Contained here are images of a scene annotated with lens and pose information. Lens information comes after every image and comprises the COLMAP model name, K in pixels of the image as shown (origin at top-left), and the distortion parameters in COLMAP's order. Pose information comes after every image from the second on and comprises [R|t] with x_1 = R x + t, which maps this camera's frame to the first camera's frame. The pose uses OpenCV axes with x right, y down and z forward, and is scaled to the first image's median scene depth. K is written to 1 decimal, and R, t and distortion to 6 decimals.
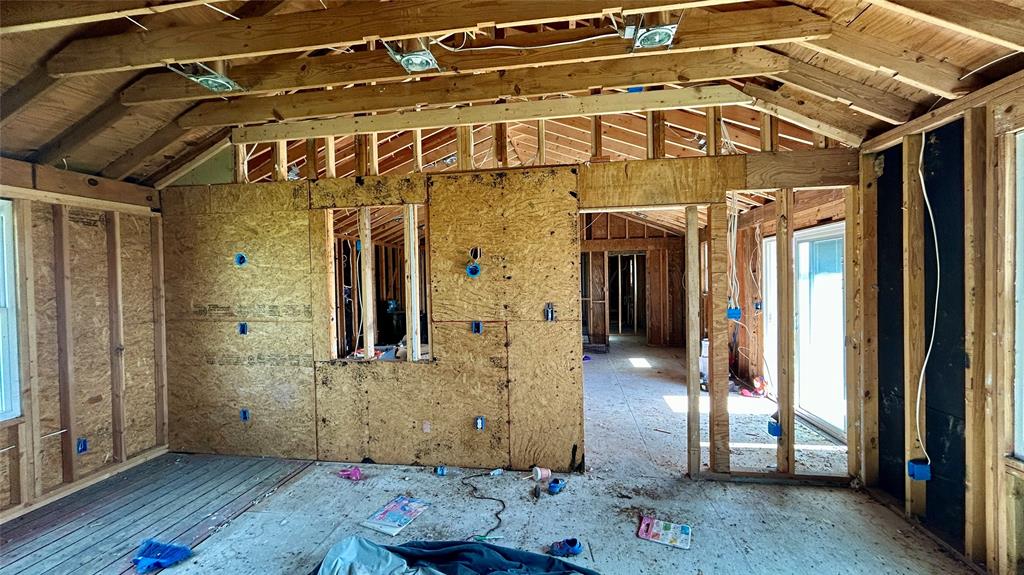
lens RADIAL K [[413.3, 0, 513.3], [0, 413.3, 287.9], [0, 0, 1]] dist [-0.002367, 0.001481]
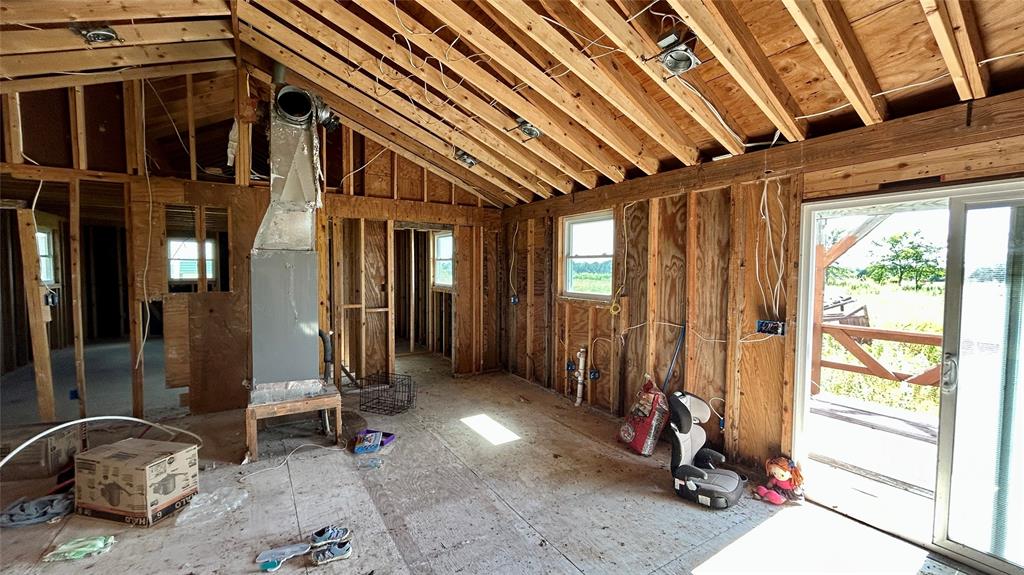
lens RADIAL K [[413.3, 0, 511.0], [0, 413.3, 289.3], [0, 0, 1]] dist [-0.002367, 0.001481]
pose [[0.754244, -0.007249, 0.656555, -0.038226], [-0.013771, 0.999544, 0.026855, -0.021834], [-0.656450, -0.029296, 0.753800, 0.832628]]
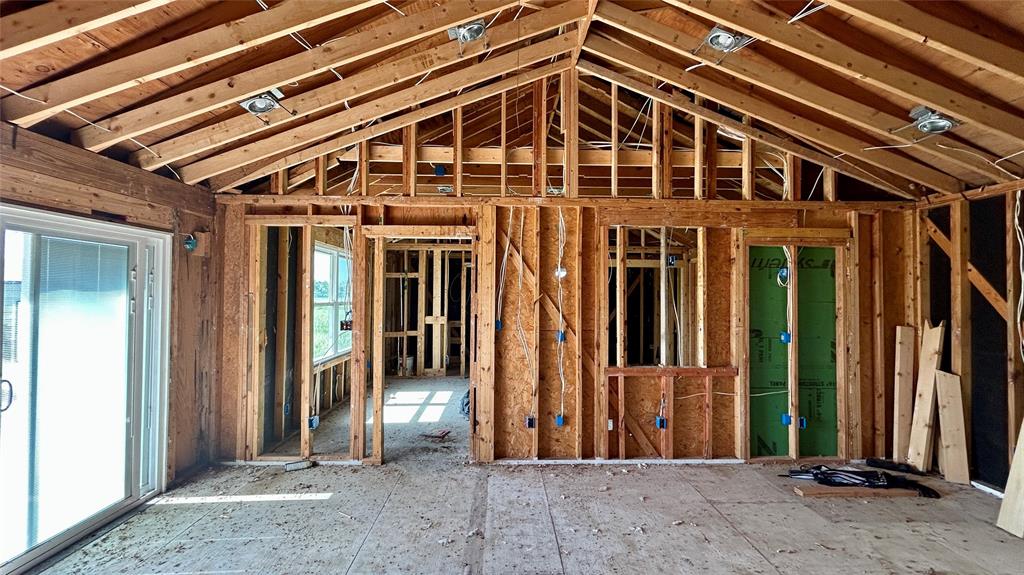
lens RADIAL K [[413.3, 0, 508.5], [0, 413.3, 287.4], [0, 0, 1]] dist [-0.002367, 0.001481]
pose [[-0.985452, 0.012665, -0.169479, 0.187710], [0.013037, 0.999914, -0.001083, -0.029412], [0.169451, -0.003277, -0.985533, 1.575973]]
